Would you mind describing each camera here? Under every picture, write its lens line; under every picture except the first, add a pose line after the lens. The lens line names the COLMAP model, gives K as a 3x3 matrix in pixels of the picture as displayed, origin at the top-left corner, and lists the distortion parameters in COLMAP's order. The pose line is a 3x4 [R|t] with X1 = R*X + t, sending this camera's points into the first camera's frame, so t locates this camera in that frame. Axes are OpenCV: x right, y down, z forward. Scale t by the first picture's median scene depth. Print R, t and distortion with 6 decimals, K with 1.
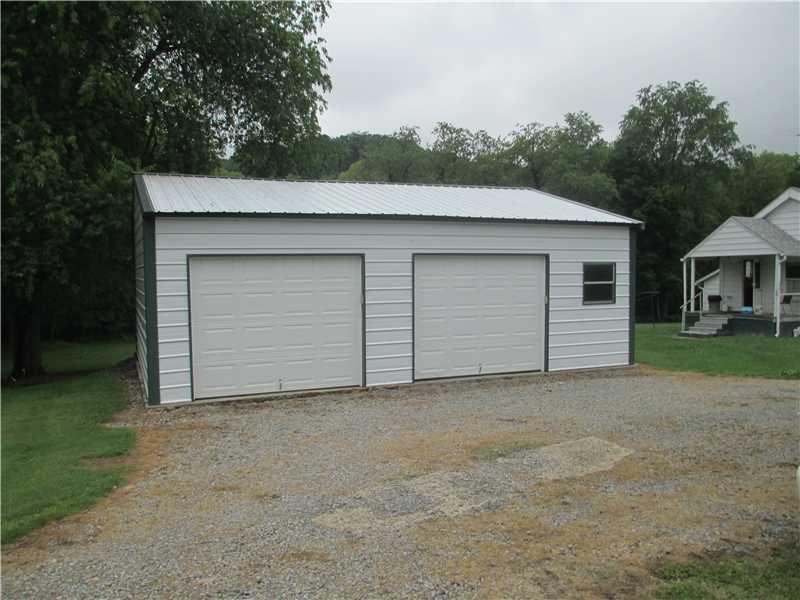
lens RADIAL K [[718.9, 0, 400.1], [0, 718.9, 300.9], [0, 0, 1]] dist [-0.041703, 0.013966]
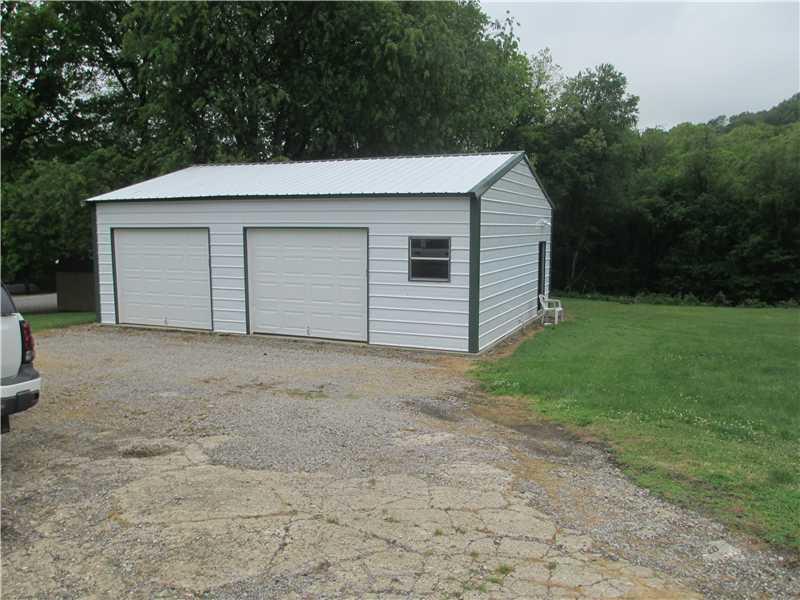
lens RADIAL K [[668.4, 0, 399.8], [0, 668.4, 299.4], [0, 0, 1]] dist [-0.014357, -0.003233]
pose [[0.663725, 0.081219, -0.743554, 0.938019], [-0.050084, 0.996682, 0.064162, -0.027152], [0.746298, -0.005346, 0.665590, 0.408282]]
